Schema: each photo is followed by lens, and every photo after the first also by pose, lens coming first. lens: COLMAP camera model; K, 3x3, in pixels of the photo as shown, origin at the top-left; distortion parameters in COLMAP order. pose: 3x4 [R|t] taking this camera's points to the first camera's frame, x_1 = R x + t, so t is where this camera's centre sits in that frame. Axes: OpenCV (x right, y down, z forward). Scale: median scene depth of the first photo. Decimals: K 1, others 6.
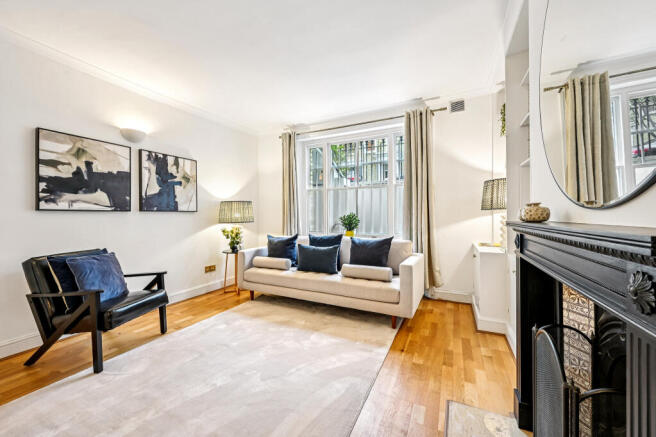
lens RADIAL K [[260.9, 0, 328.0], [0, 260.9, 218.5], [0, 0, 1]] dist [0.000129, -0.000022]
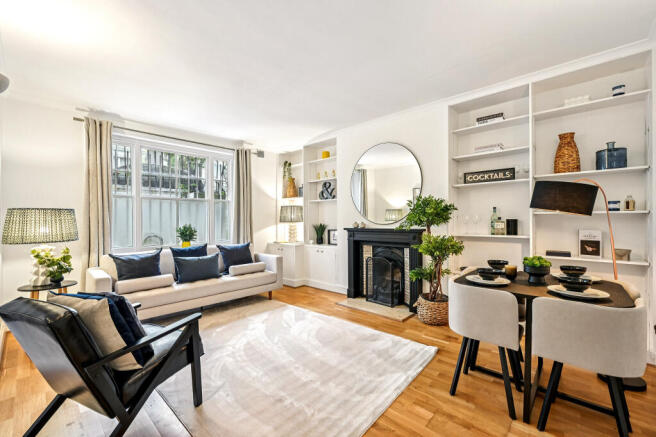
lens RADIAL K [[279.8, 0, 328.0], [0, 279.8, 218.5], [0, 0, 1]] dist [-0.000393, -0.000057]
pose [[0.275465, 0.003457, 0.961305, -0.960756], [0.011292, 0.999913, -0.006831, -0.032916], [-0.961245, 0.012737, 0.275402, 0.164981]]
